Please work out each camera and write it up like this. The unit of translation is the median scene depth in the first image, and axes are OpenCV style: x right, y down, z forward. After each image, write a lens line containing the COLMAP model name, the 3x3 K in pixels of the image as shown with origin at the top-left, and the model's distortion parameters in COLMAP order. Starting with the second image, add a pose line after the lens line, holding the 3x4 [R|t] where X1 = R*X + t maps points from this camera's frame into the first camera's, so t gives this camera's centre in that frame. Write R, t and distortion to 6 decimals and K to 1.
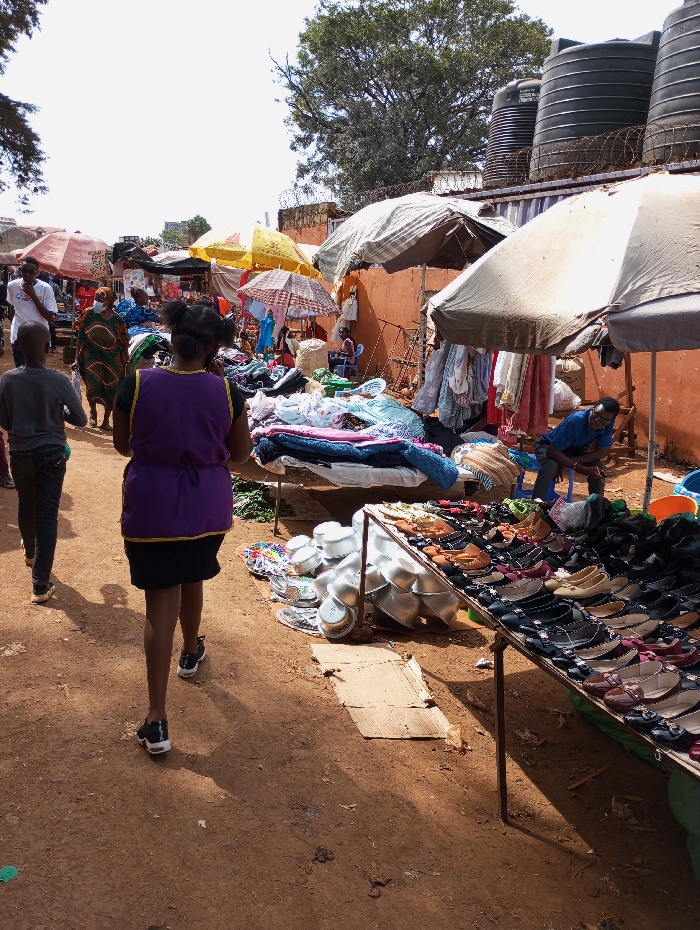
lens RADIAL K [[752.3, 0, 315.2], [0, 752.3, 466.7], [0, 0, 1]] dist [0.044757, -0.002663]
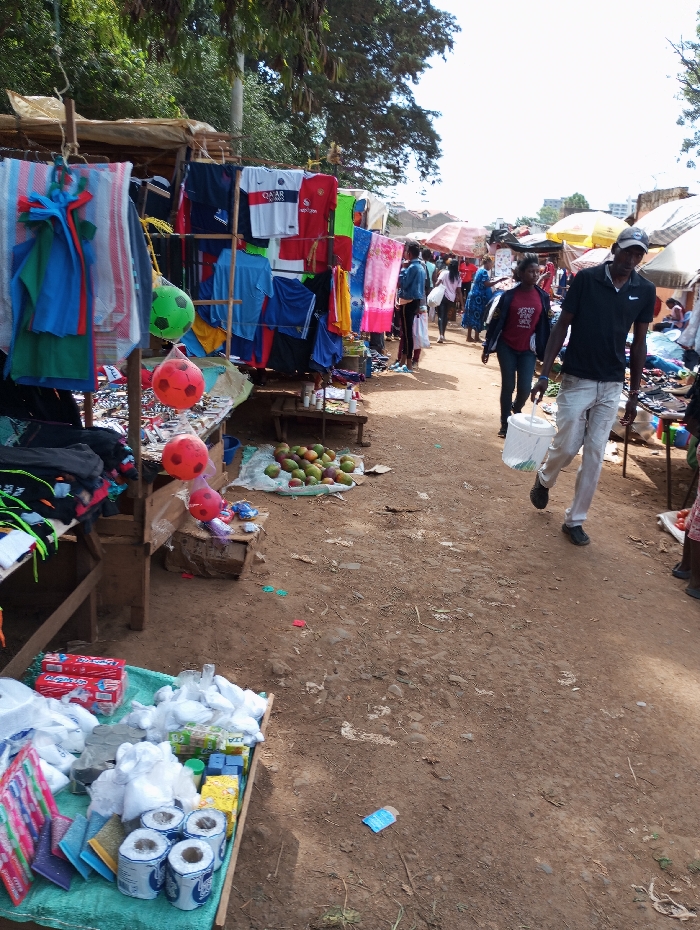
lens RADIAL K [[737.9, 0, 371.9], [0, 737.9, 464.1], [0, 0, 1]] dist [0.080008, -0.090672]
pose [[0.920403, 0.106400, -0.376214, 0.033127], [-0.095789, 0.994298, 0.046859, 0.032269], [0.379054, -0.007092, 0.925347, -0.127735]]
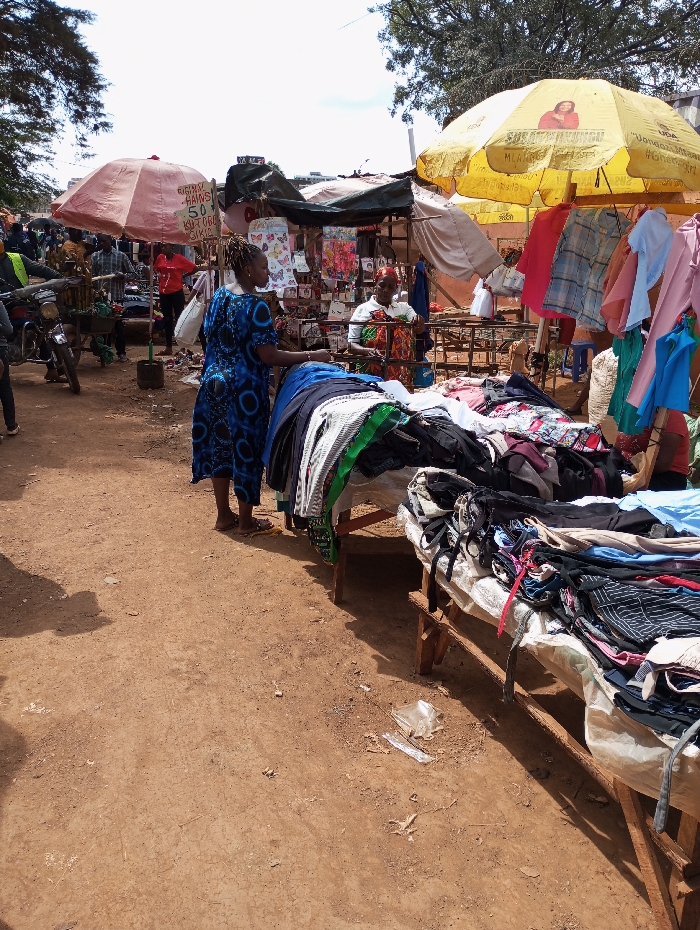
lens RADIAL K [[773.0, 0, 321.8], [0, 773.0, 466.1], [0, 0, 1]] dist [0.085405, -0.012309]
pose [[0.995210, -0.019728, -0.095753, -0.058010], [0.024845, 0.998310, 0.052544, -0.045593], [0.094555, -0.054671, 0.994017, 0.176991]]
